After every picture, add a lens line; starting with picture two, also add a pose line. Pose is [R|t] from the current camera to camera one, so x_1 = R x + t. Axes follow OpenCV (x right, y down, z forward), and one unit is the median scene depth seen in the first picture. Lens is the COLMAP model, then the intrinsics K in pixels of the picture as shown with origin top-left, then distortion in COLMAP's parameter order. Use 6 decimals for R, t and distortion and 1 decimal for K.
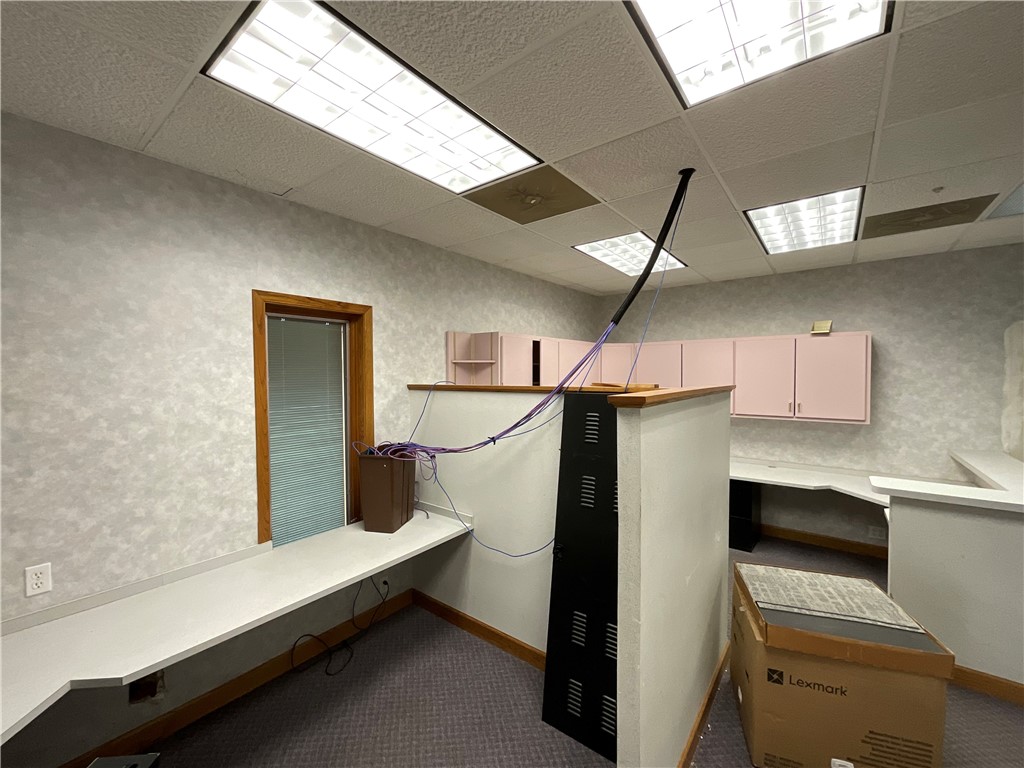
lens RADIAL K [[419.5, 0, 526.2], [0, 419.5, 410.5], [0, 0, 1]] dist [0.002534, -0.001294]
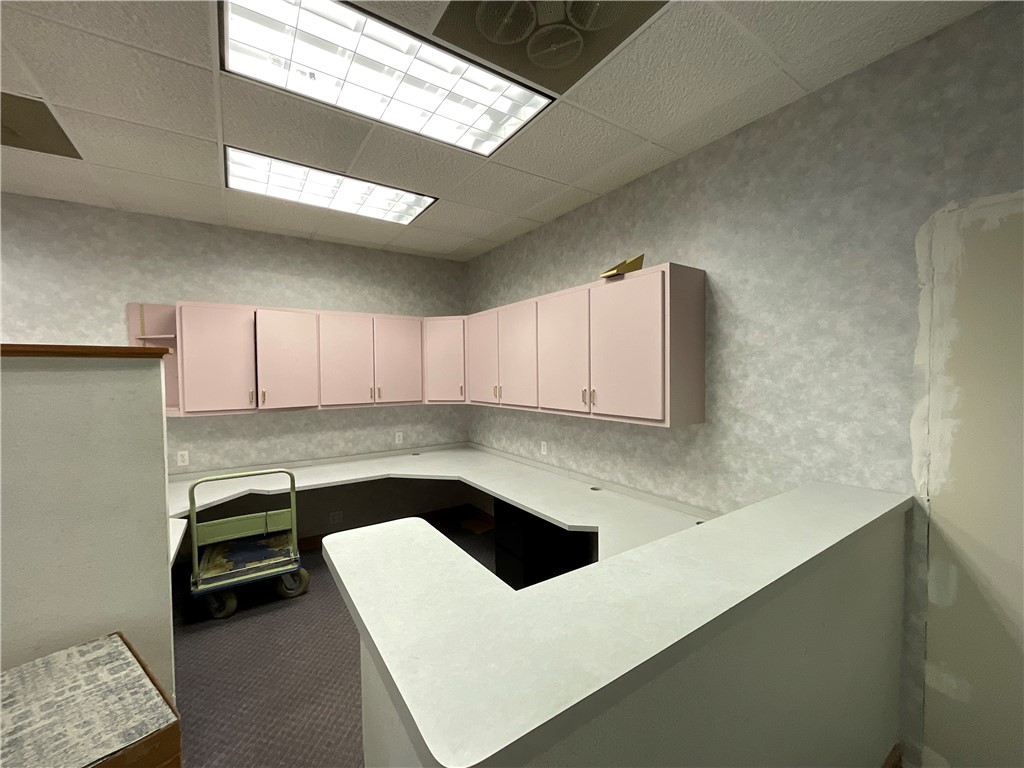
lens RADIAL K [[419.5, 0, 537.4], [0, 419.5, 410.3], [0, 0, 1]] dist [0.002534, -0.001294]
pose [[0.945886, 0.023418, -0.323652, 0.827454], [-0.023012, 0.999722, 0.005081, 0.010940], [0.323681, 0.002642, 0.946163, 0.397547]]
